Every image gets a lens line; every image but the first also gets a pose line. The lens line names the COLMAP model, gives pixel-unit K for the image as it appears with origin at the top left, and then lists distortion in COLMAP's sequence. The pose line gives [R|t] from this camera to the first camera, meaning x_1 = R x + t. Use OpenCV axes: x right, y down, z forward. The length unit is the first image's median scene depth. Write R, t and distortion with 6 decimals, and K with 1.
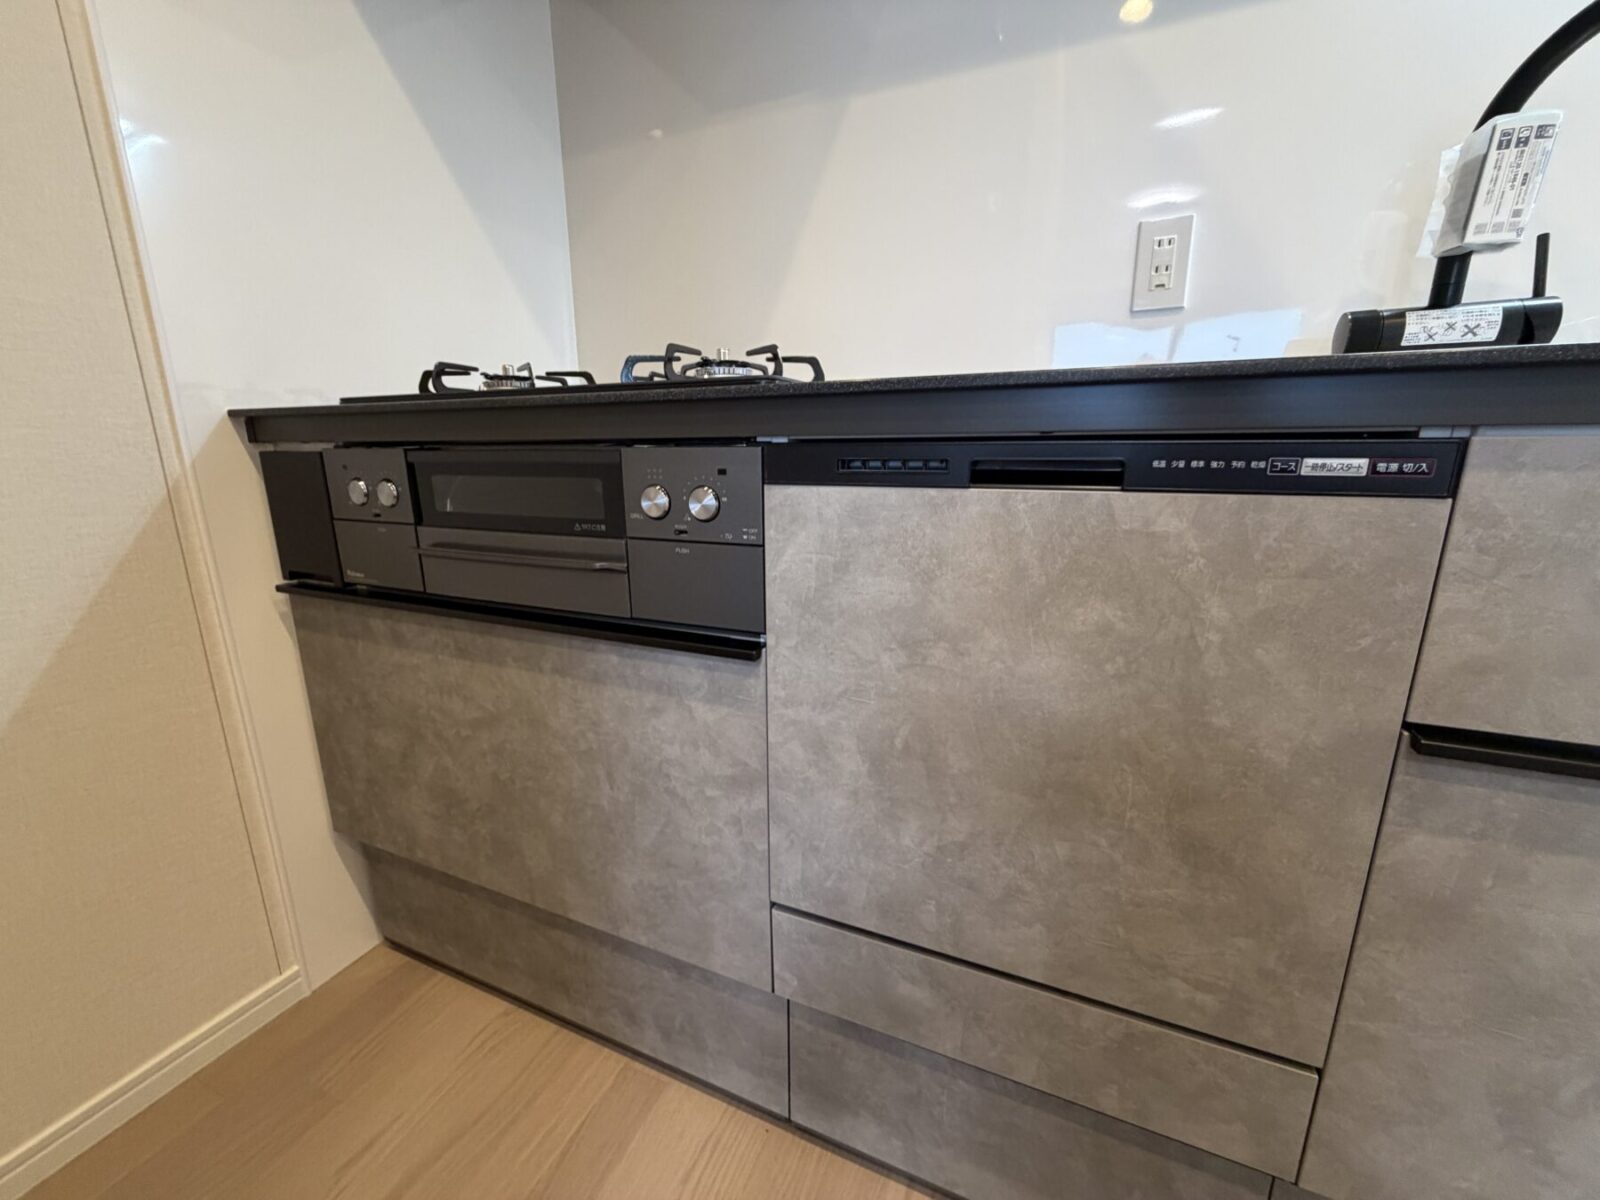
lens RADIAL K [[639.0, 0, 800.6], [0, 639.0, 599.1], [0, 0, 1]] dist [-0.002313, -0.000120]
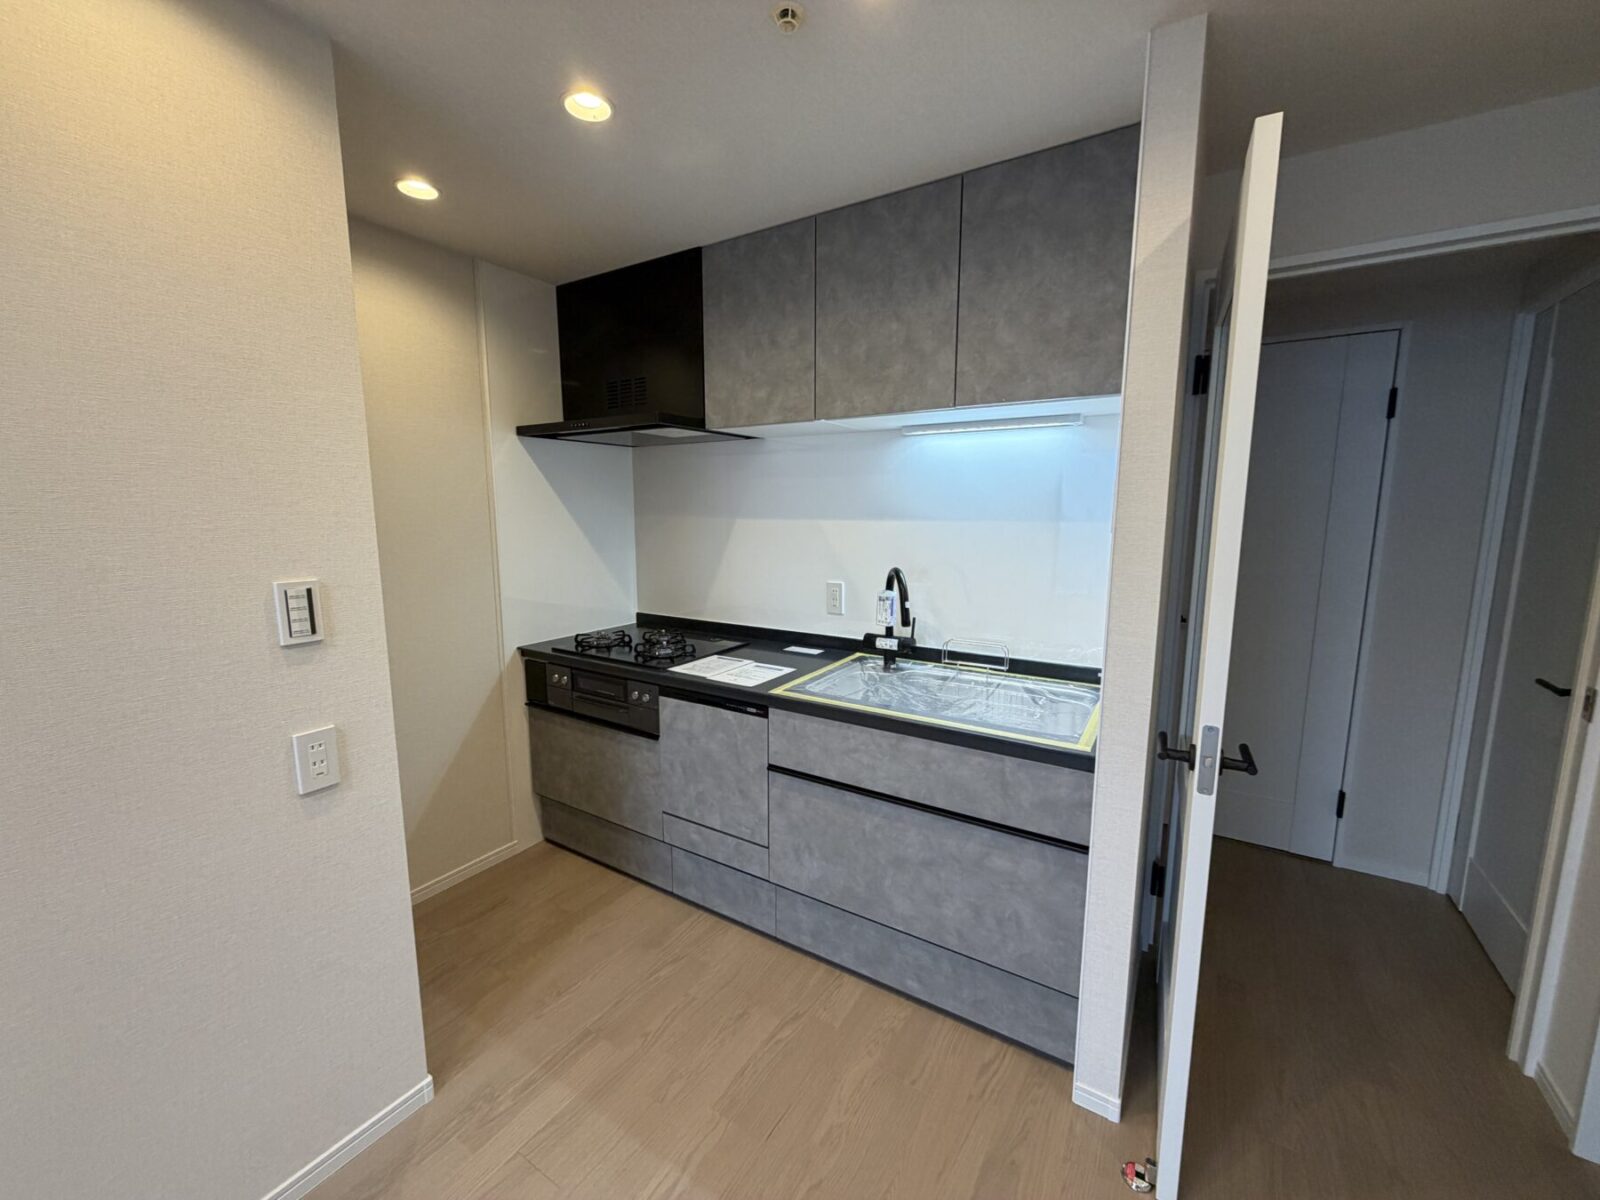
lens RADIAL K [[639.0, 0, 799.0], [0, 639.0, 603.0], [0, 0, 1]] dist [-0.002313, -0.000120]
pose [[0.988642, 0.028516, -0.147560, 1.069387], [-0.041181, 0.995656, -0.083504, -0.356922], [0.144538, 0.088633, 0.985522, -2.204733]]
